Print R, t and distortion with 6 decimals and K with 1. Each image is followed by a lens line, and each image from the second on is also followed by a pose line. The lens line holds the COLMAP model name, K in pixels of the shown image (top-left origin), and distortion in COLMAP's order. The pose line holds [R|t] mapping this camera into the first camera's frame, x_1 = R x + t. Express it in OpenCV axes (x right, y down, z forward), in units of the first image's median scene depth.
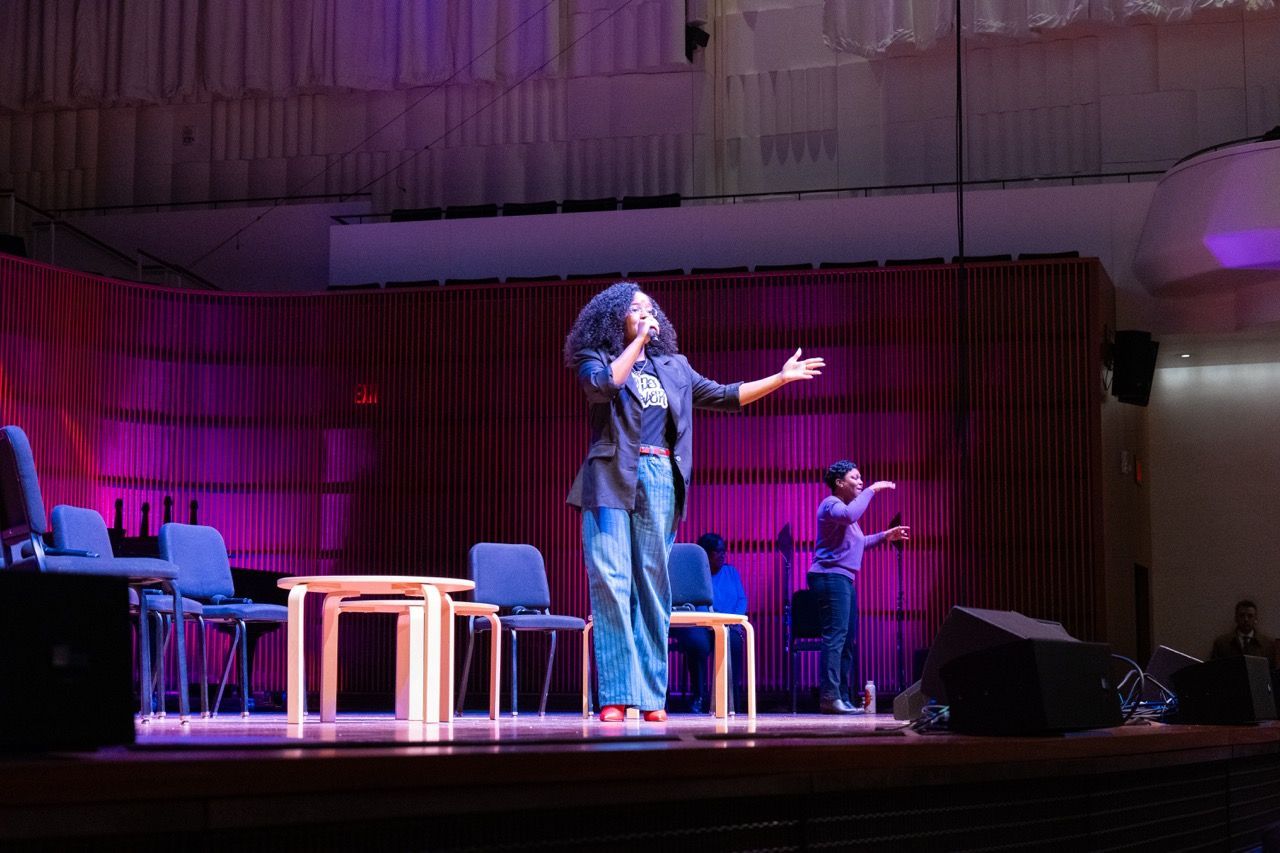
lens RADIAL K [[2034.3, 0, 630.3], [0, 2034.3, 411.2], [0, 0, 1]] dist [-0.021895, 0.000000]
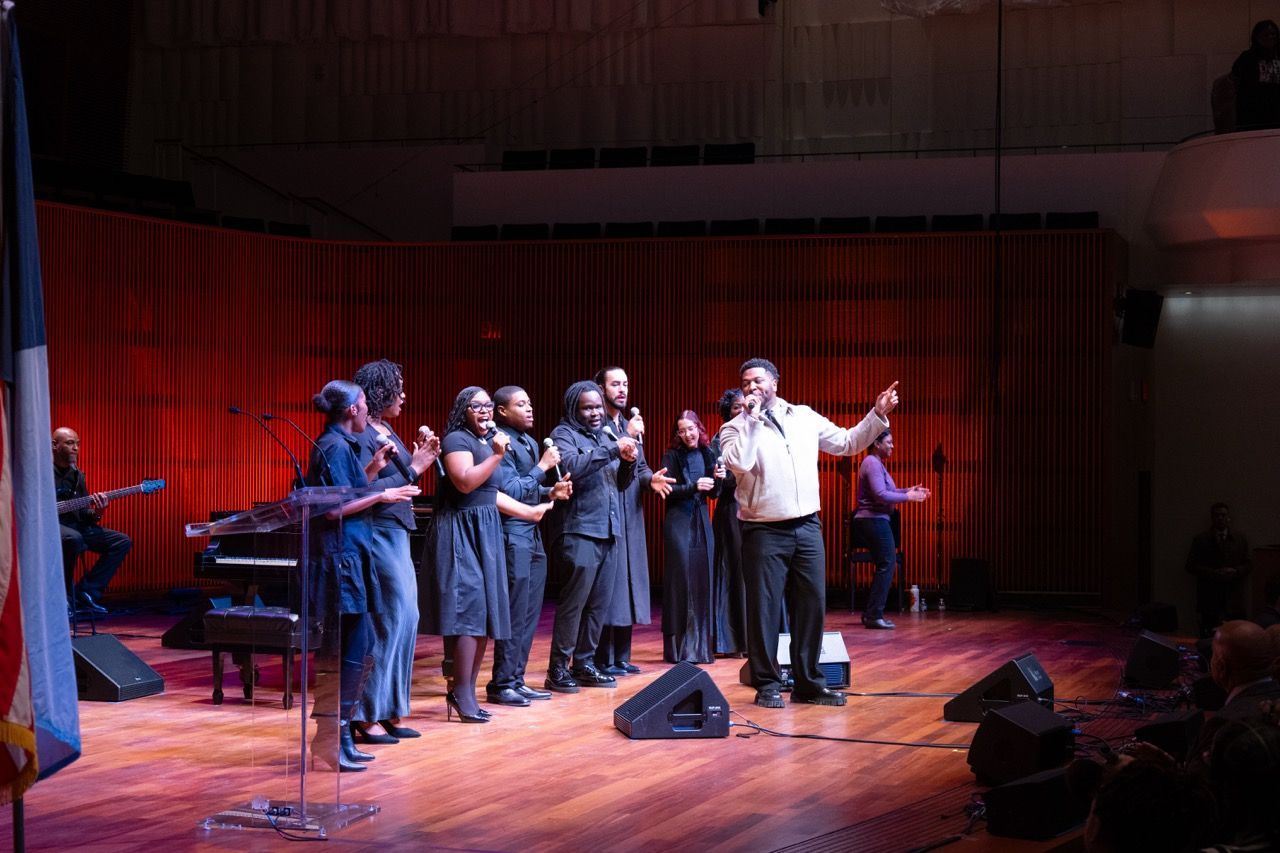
lens RADIAL K [[2034.3, 0, 629.4], [0, 2034.3, 373.2], [0, 0, 1]] dist [-0.021895, 0.000000]
pose [[0.999879, 0.004944, -0.014762, -0.030222], [-0.003365, 0.994456, 0.105104, -0.103579], [0.015200, -0.105041, 0.994352, -0.169887]]
